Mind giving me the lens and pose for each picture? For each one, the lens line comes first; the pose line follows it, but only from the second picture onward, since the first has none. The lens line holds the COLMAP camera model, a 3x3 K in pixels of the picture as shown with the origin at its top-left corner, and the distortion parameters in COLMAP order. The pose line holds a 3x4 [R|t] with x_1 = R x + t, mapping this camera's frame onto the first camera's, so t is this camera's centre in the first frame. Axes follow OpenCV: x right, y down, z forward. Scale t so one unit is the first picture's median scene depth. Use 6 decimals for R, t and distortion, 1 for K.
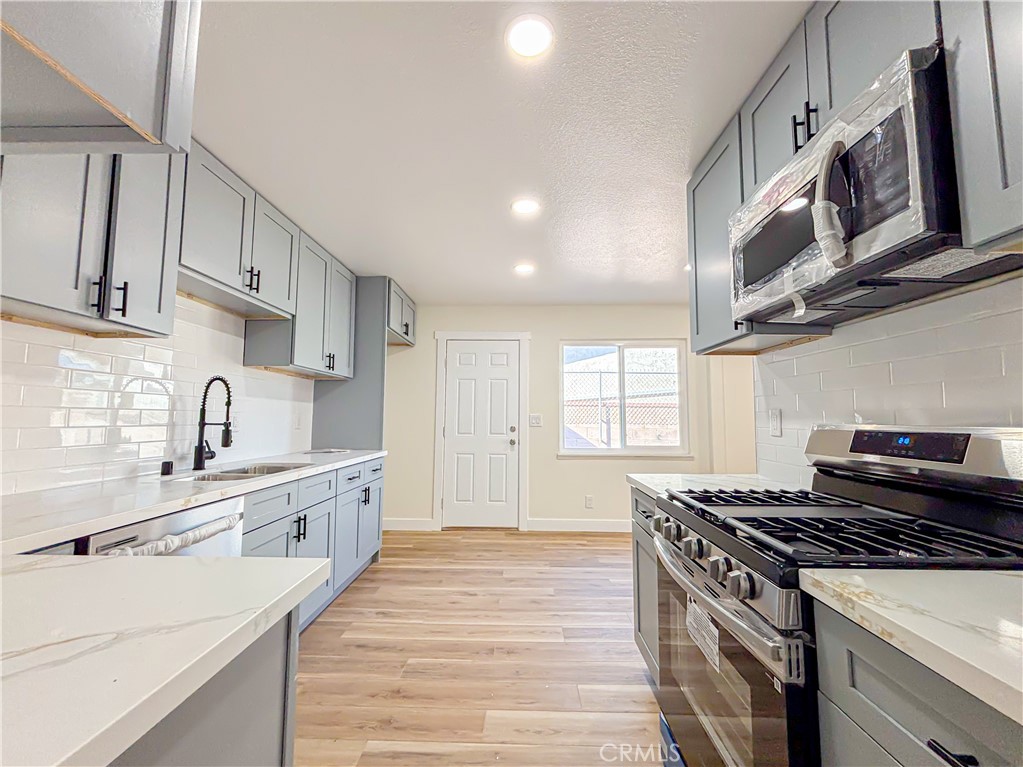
lens RADIAL K [[411.5, 0, 509.9], [0, 411.5, 385.5], [0, 0, 1]] dist [0.001670, -0.000992]
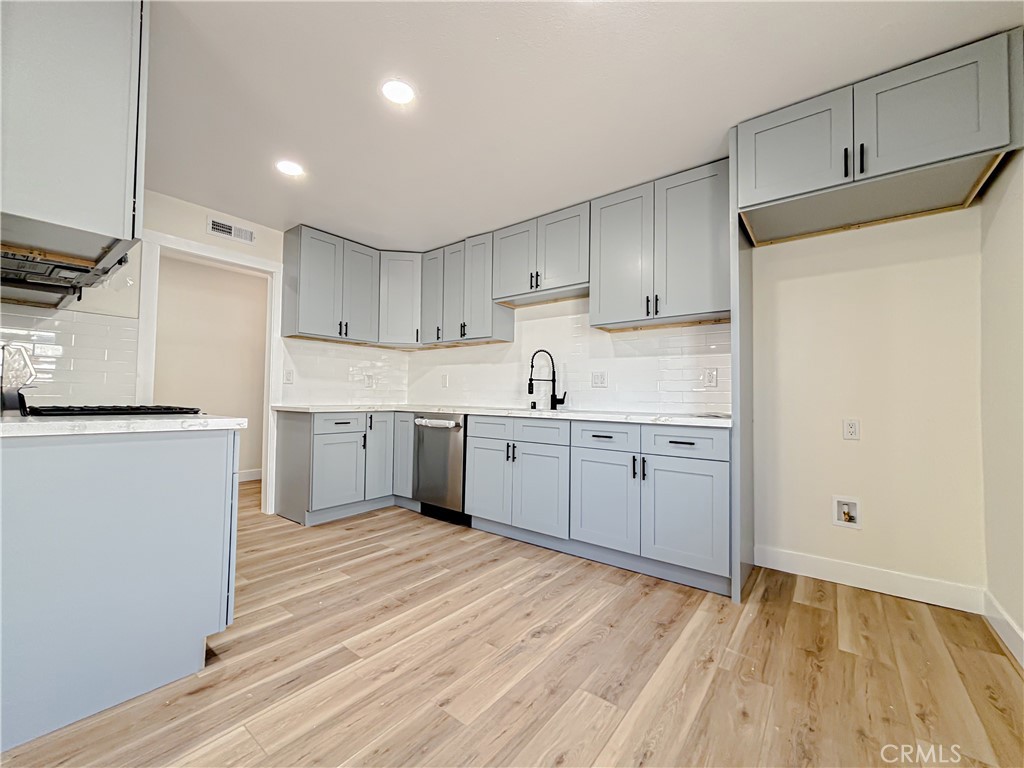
lens RADIAL K [[411.9, 0, 510.4], [0, 411.9, 386.0], [0, 0, 1]] dist [0.001670, -0.000992]
pose [[-0.579622, -0.040294, -0.813888, 0.436972], [0.047294, 0.995430, -0.082963, 0.171214], [0.813512, -0.086579, -0.575068, 1.288313]]
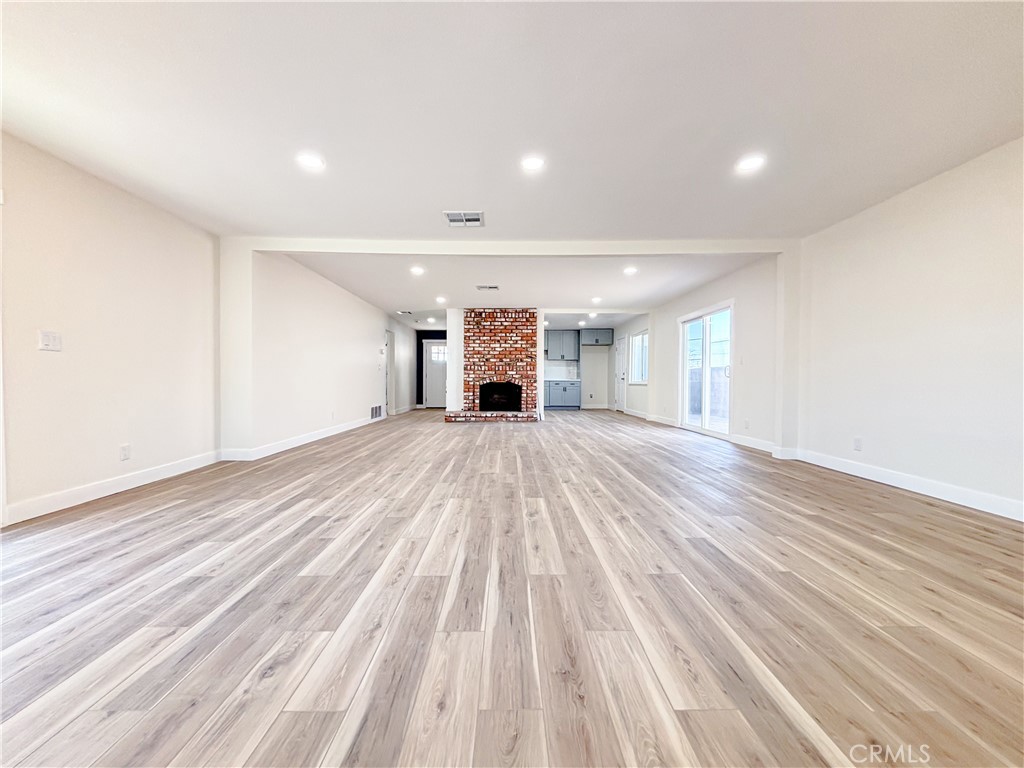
lens RADIAL K [[406.9, 0, 514.8], [0, 406.9, 394.6], [0, 0, 1]] dist [-0.001849, -0.000451]
pose [[0.041155, 0.027707, -0.998769, 3.801841], [0.079610, 0.996346, 0.030920, 0.159781], [0.995976, -0.080784, 0.038799, 0.332946]]
